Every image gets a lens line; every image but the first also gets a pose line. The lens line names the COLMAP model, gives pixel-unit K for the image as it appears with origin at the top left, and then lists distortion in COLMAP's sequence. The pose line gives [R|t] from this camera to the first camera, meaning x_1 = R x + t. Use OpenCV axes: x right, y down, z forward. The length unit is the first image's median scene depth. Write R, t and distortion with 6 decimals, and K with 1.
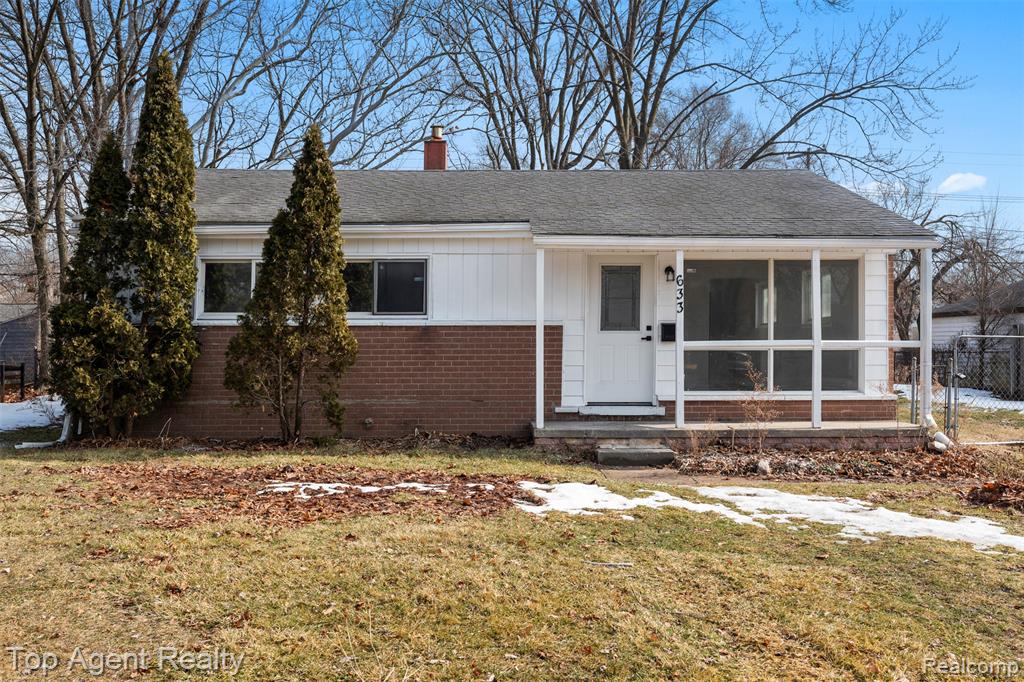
lens RADIAL K [[957.0, 0, 409.9], [0, 957.0, 337.8], [0, 0, 1]] dist [0.020070, 0.000000]
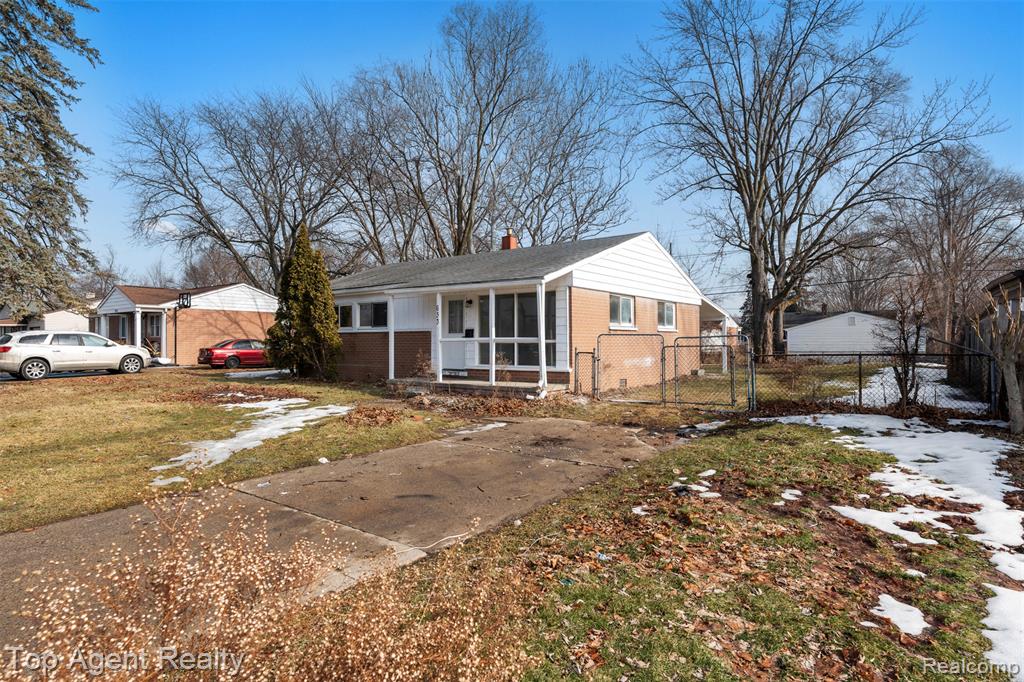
lens RADIAL K [[539.1, 0, 506.4], [0, 539.1, 342.8], [0, 0, 1]] dist [0.016109, 0.000414]
pose [[0.806269, -0.000017, -0.591550, 0.976058], [0.001567, 0.999997, 0.002108, 0.009830], [0.591548, -0.002627, 0.806266, 0.159411]]
